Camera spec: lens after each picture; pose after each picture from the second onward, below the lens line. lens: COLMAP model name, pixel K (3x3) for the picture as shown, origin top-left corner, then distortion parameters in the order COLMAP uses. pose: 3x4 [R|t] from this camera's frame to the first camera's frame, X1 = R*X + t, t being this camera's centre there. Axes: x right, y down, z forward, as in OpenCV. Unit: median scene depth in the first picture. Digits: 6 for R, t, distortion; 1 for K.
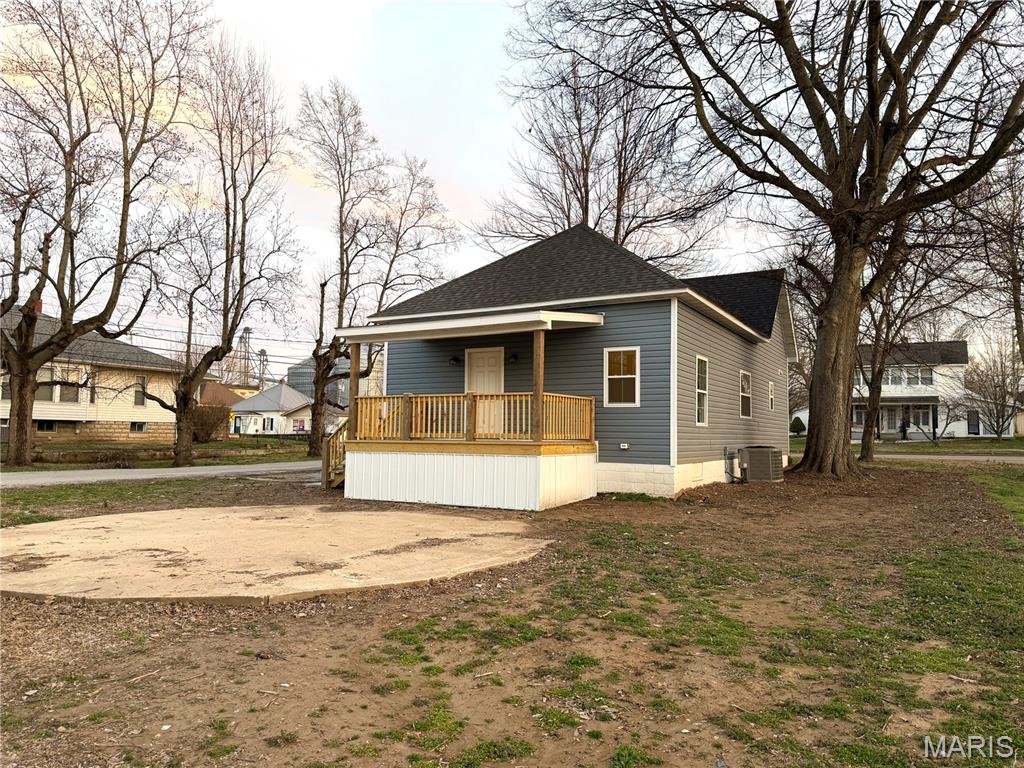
lens RADIAL K [[735.7, 0, 512.3], [0, 735.7, 383.6], [0, 0, 1]] dist [0.065339, -0.021838]
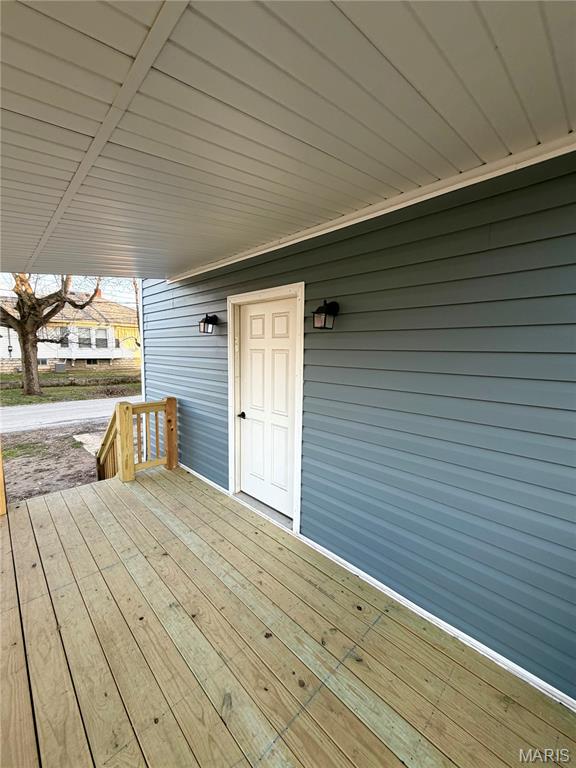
lens RADIAL K [[305.0, 0, 286.1], [0, 305.0, 382.8], [0, 0, 1]] dist [-0.001222, -0.000145]
pose [[0.961991, 0.035180, -0.270805, 0.019515], [0.013990, 0.984016, 0.177530, -0.028327], [0.272722, -0.174570, 0.946123, 0.831031]]
